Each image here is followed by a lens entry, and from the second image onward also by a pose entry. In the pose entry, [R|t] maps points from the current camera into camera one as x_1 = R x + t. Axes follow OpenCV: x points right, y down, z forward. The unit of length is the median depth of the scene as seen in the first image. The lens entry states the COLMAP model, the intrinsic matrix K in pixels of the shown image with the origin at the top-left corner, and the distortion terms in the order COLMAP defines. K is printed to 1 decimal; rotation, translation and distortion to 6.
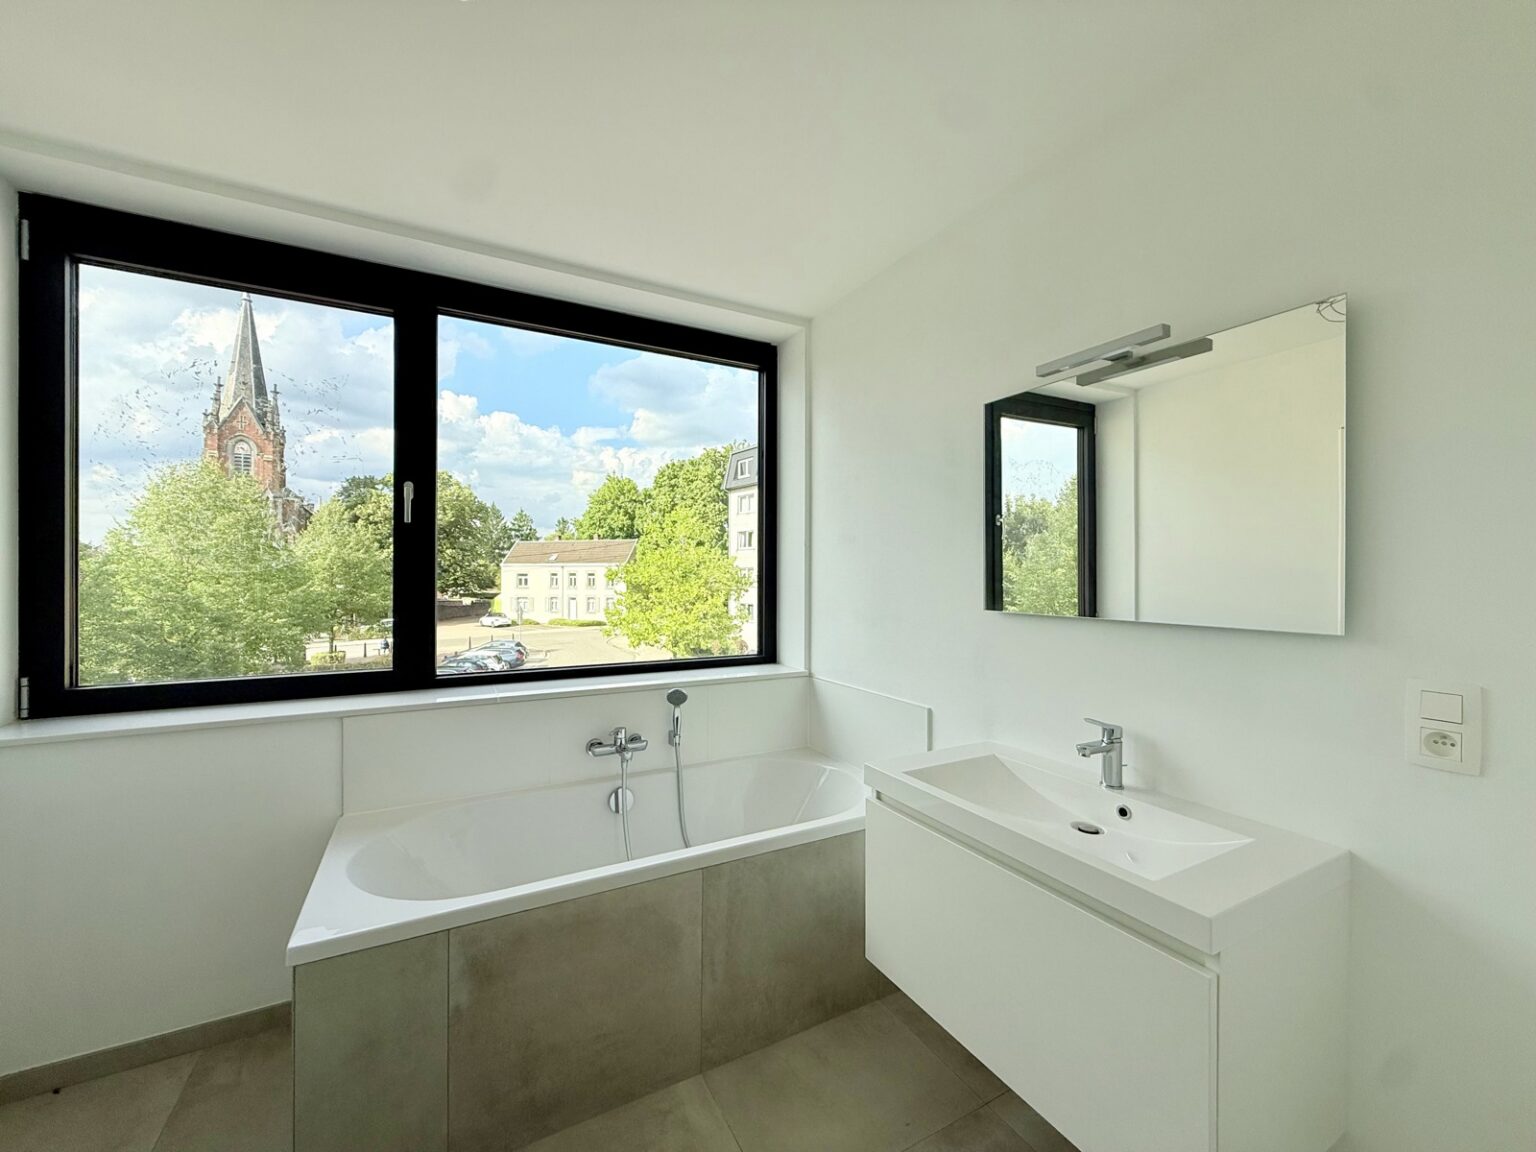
lens RADIAL K [[611.1, 0, 764.7], [0, 611.1, 574.2], [0, 0, 1]] dist [-0.001495, 0.000050]
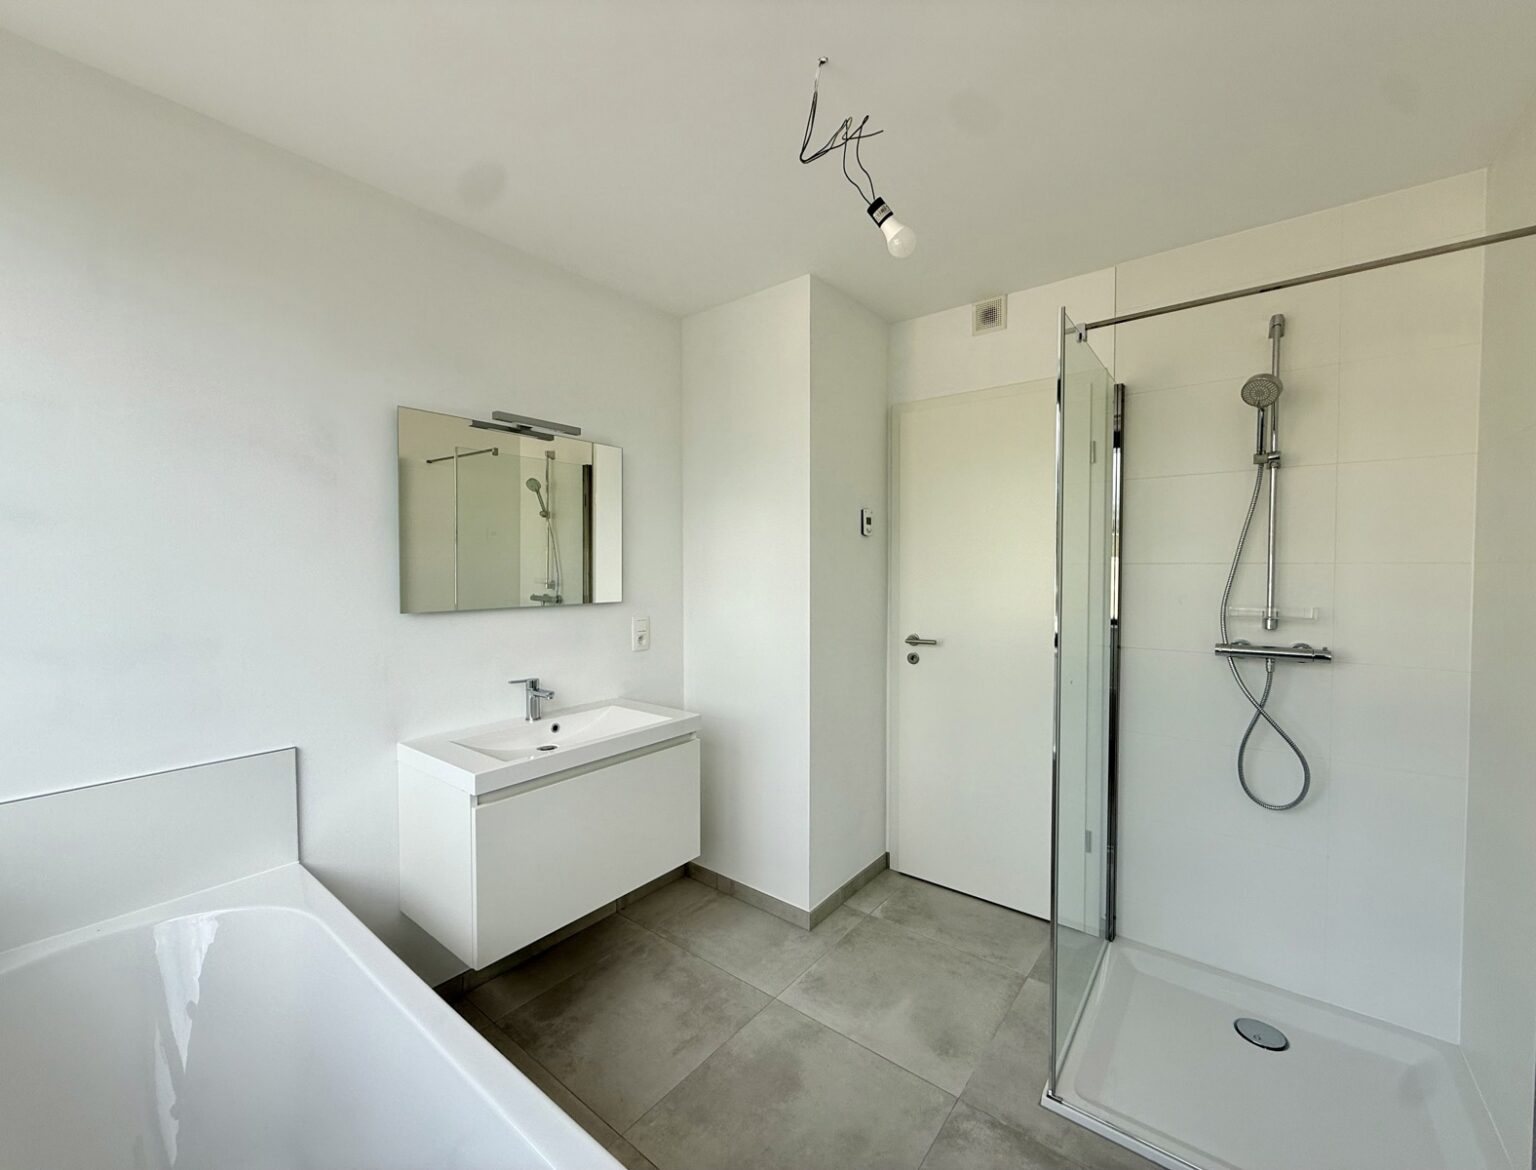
lens RADIAL K [[615.0, 0, 768.0], [0, 615.0, 585.0], [0, 0, 1]] dist [0.000043, -0.000001]
pose [[-0.403628, -0.029596, 0.914444, -1.075619], [0.002747, 0.999433, 0.033559, -0.028558], [-0.914919, 0.016058, -0.403318, 1.131614]]
